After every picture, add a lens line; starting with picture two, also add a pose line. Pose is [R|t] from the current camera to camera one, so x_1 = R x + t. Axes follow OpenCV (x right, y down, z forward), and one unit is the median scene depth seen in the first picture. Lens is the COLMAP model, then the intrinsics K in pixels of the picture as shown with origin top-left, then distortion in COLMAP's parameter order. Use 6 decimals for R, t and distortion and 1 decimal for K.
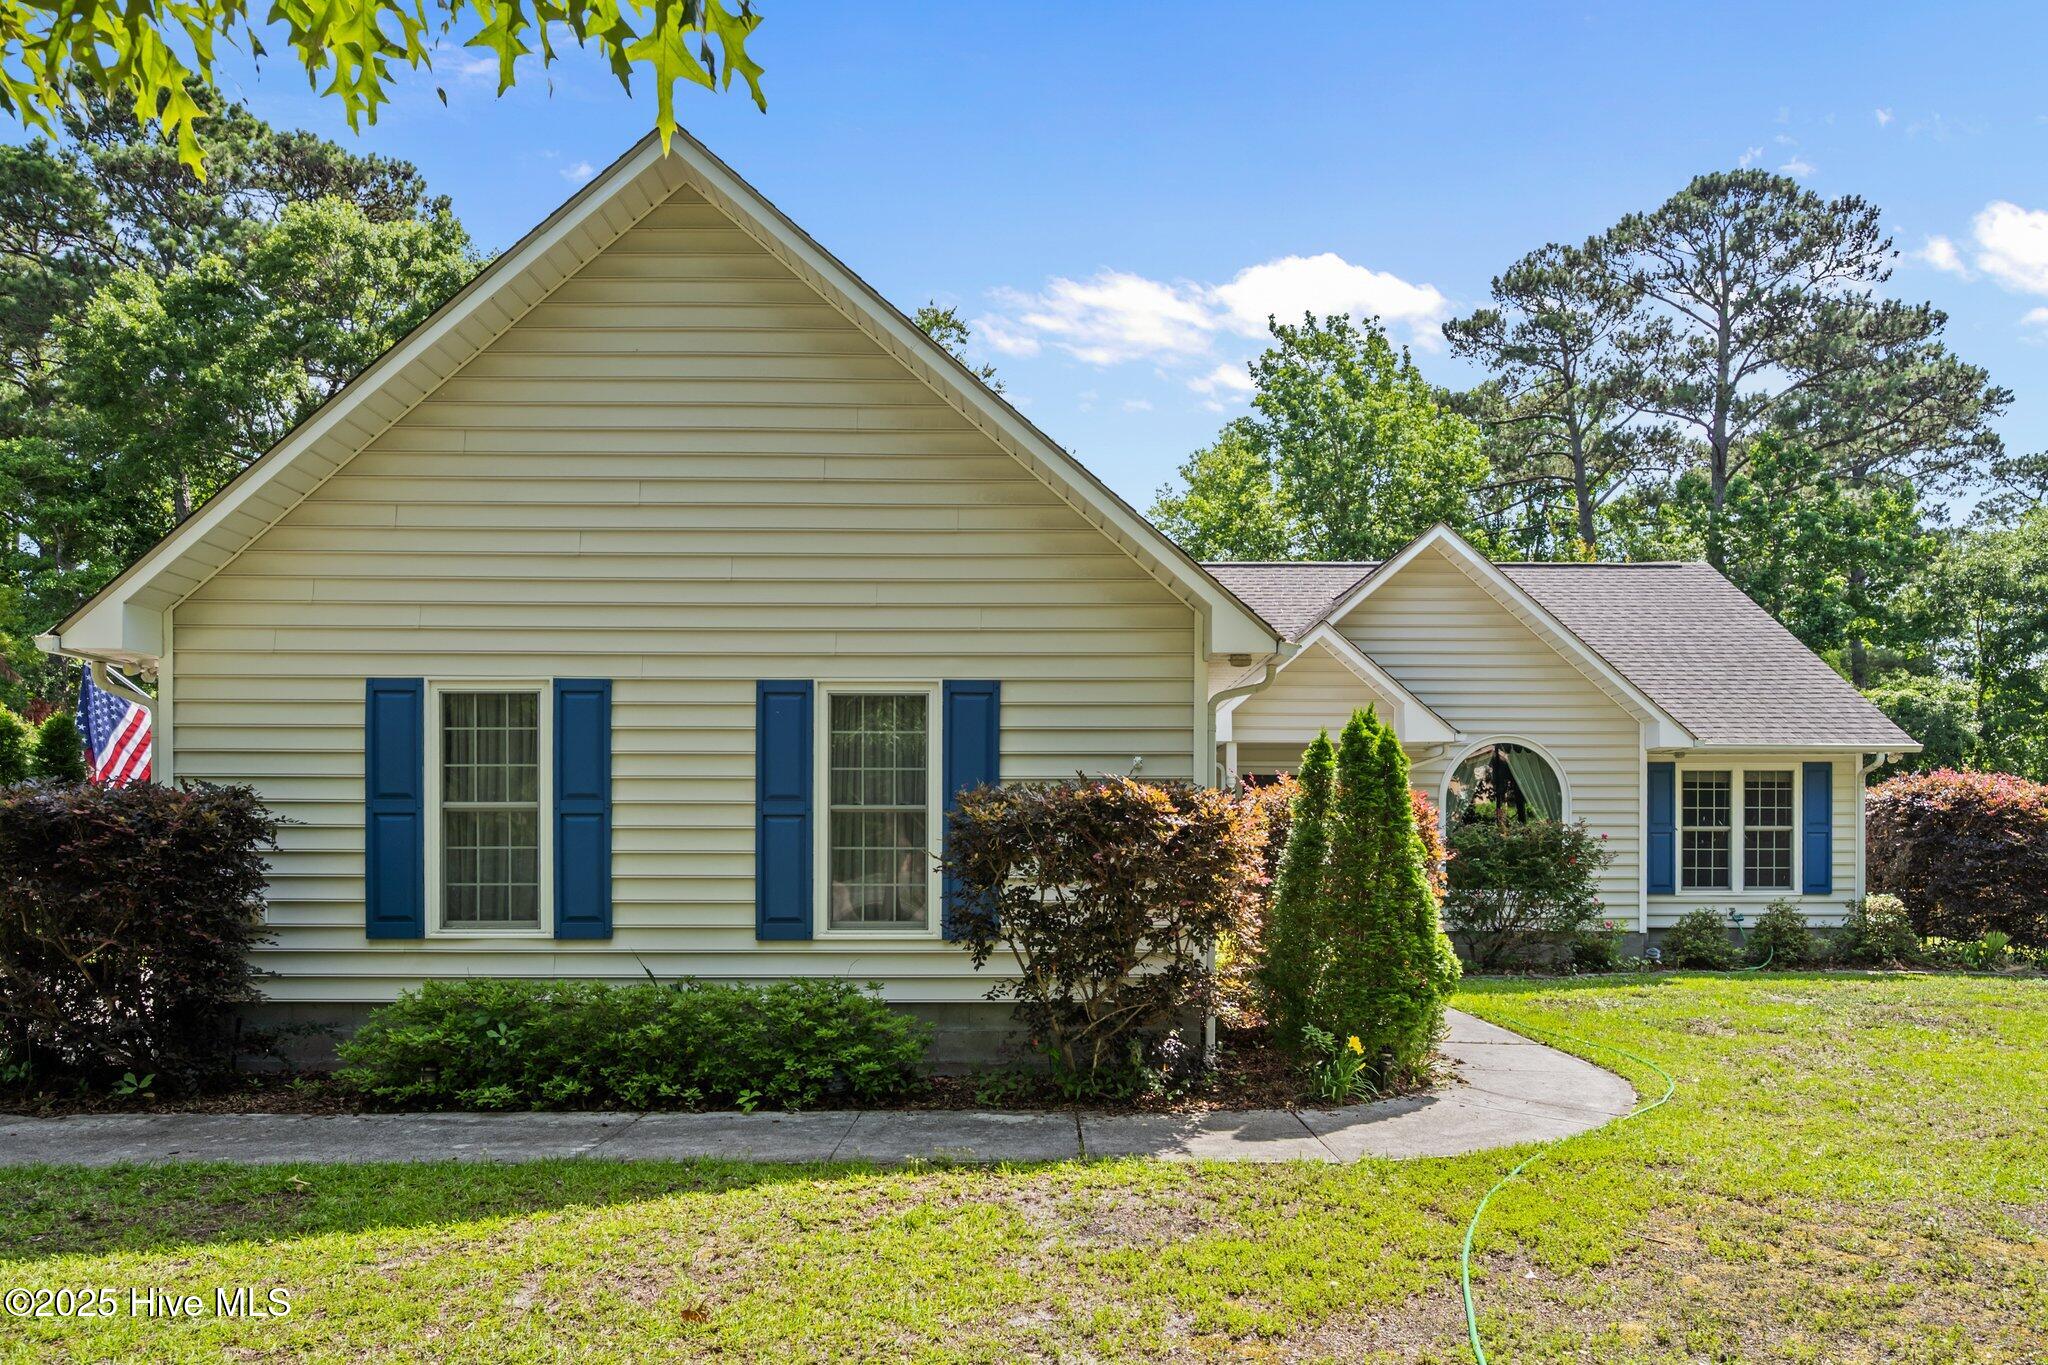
lens RADIAL K [[1291.8, 0, 1054.3], [0, 1291.8, 845.9], [0, 0, 1]] dist [0.002622, 0.003716]
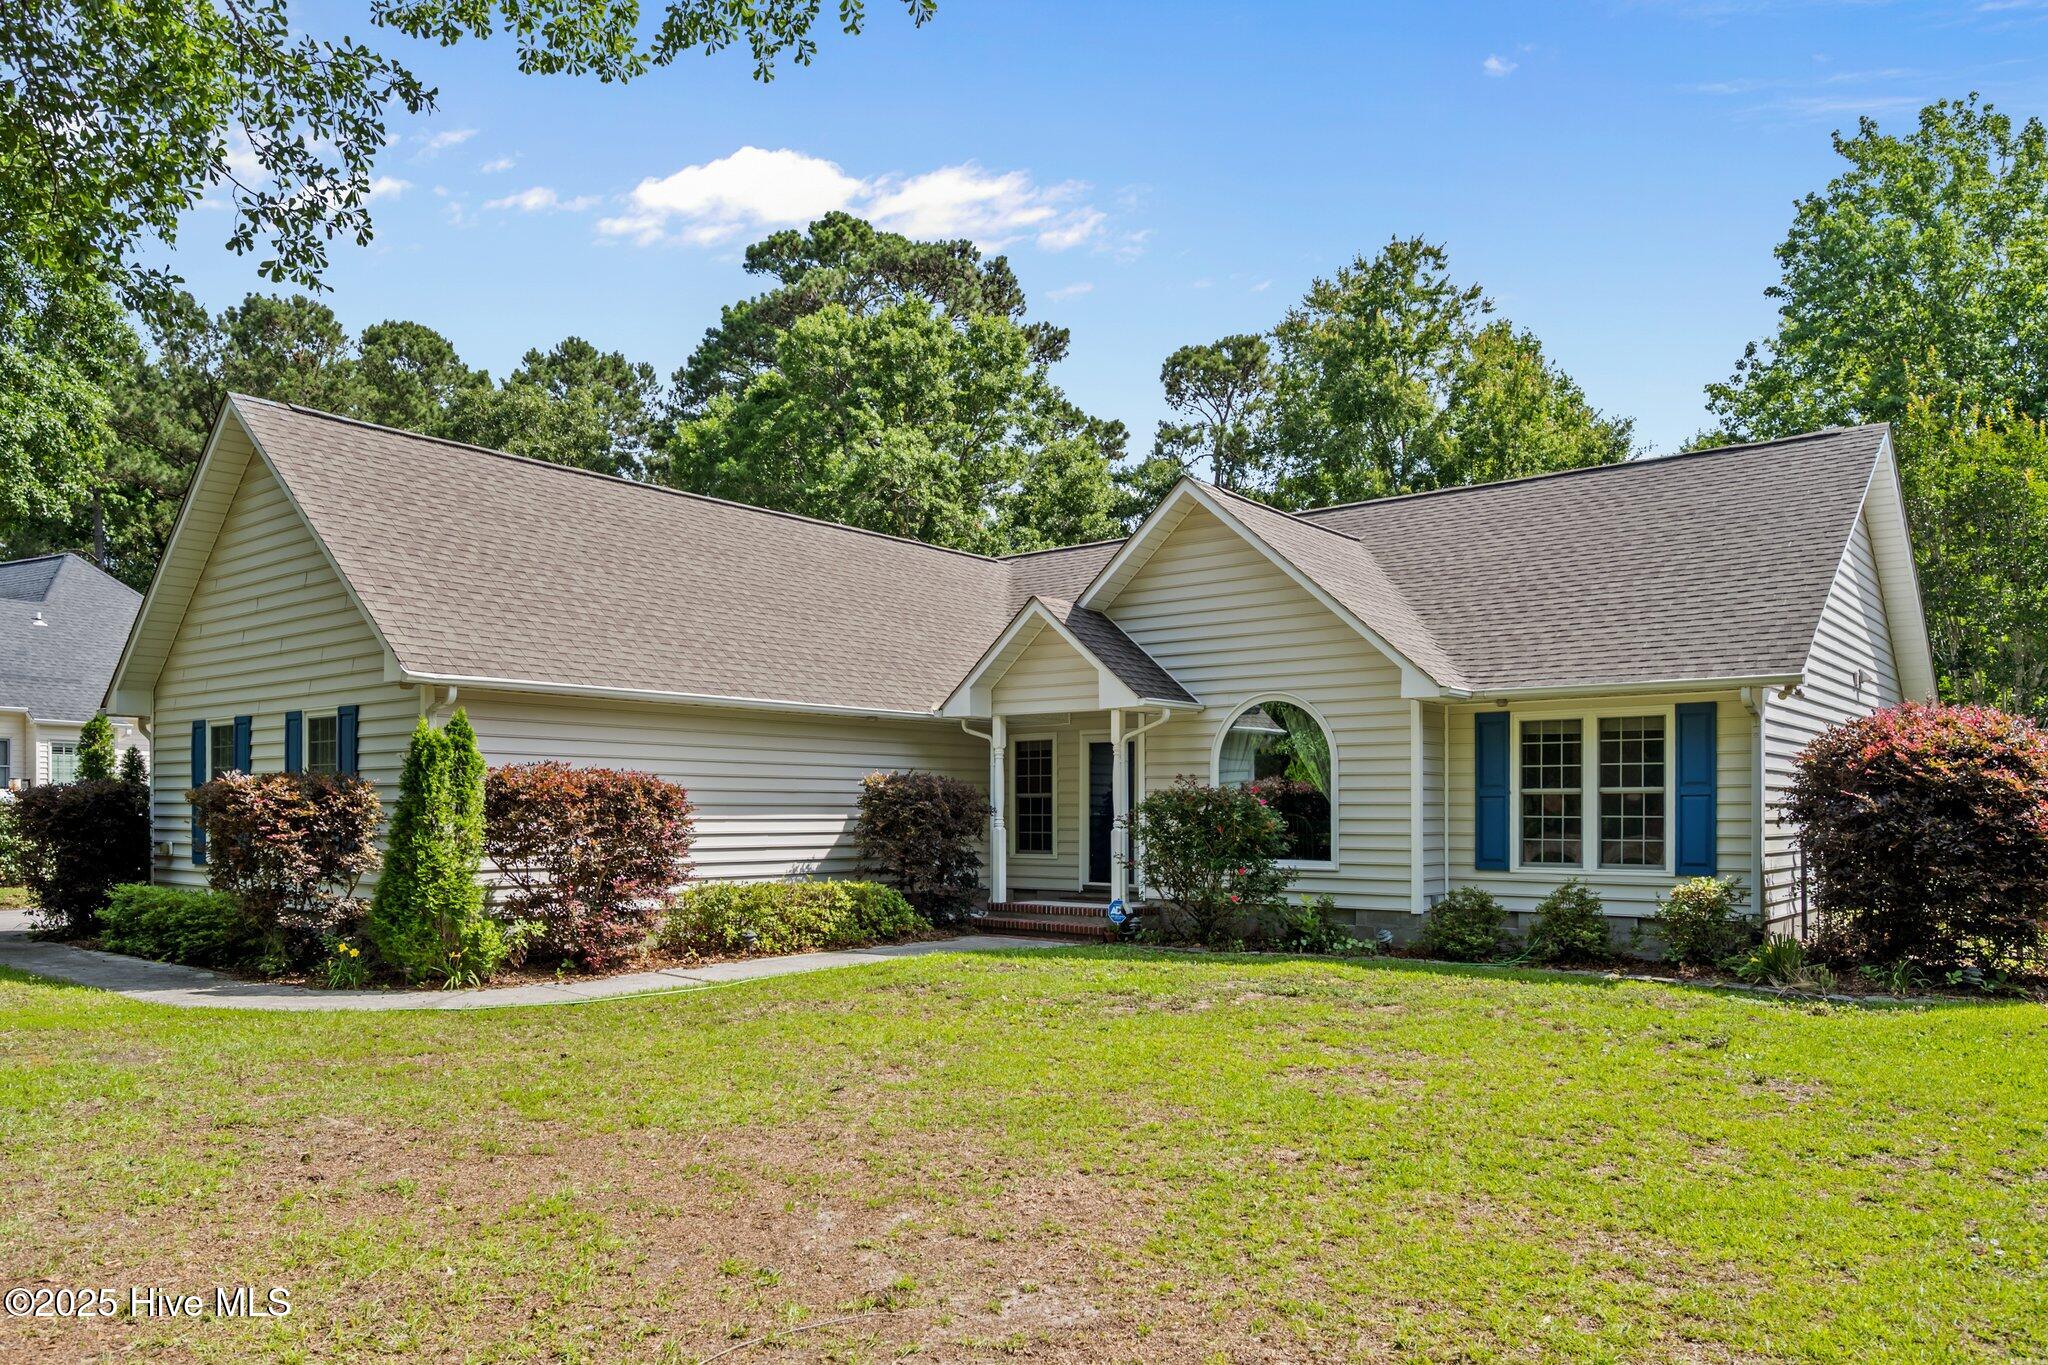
lens RADIAL K [[1377.6, 0, 1031.1], [0, 1377.6, 806.9], [0, 0, 1]] dist [0.002696, 0.000375]
pose [[0.760756, -0.001231, -0.649037, 0.818392], [-0.000848, 0.999995, -0.002891, -0.000745], [0.649038, 0.002749, 0.760751, 0.128143]]
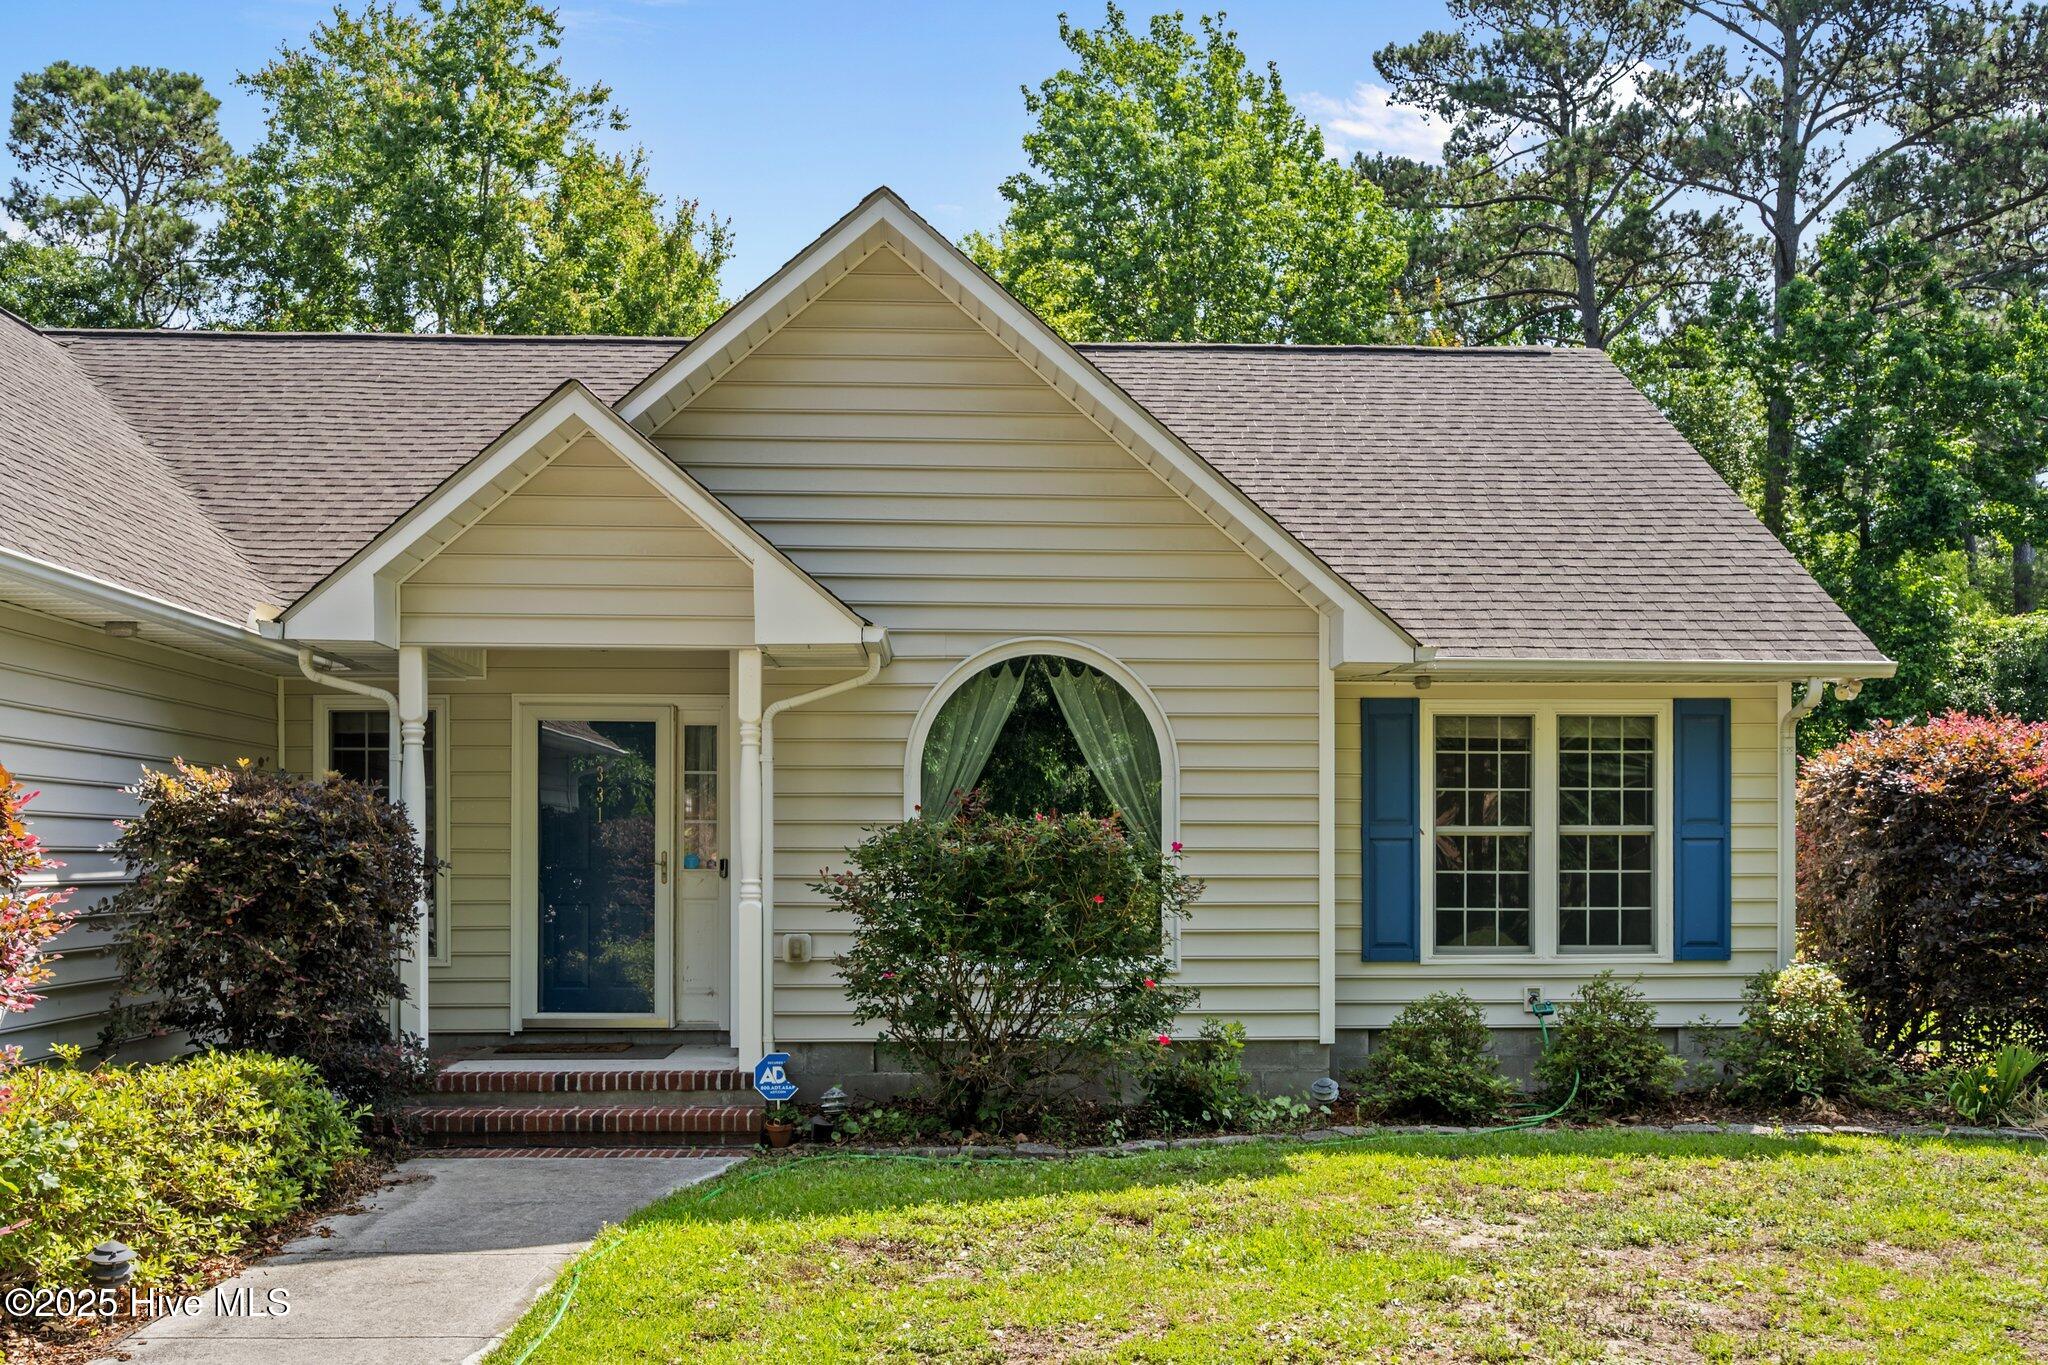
lens RADIAL K [[1803.5, 0, 1022.2], [0, 1803.5, 856.3], [0, 0, 1]] dist [0.003582, -0.004892]
pose [[0.999706, -0.000699, 0.024247, 0.308348], [0.000708, 1.000000, -0.000351, -0.003320], [-0.024247, 0.000368, 0.999706, 0.304909]]
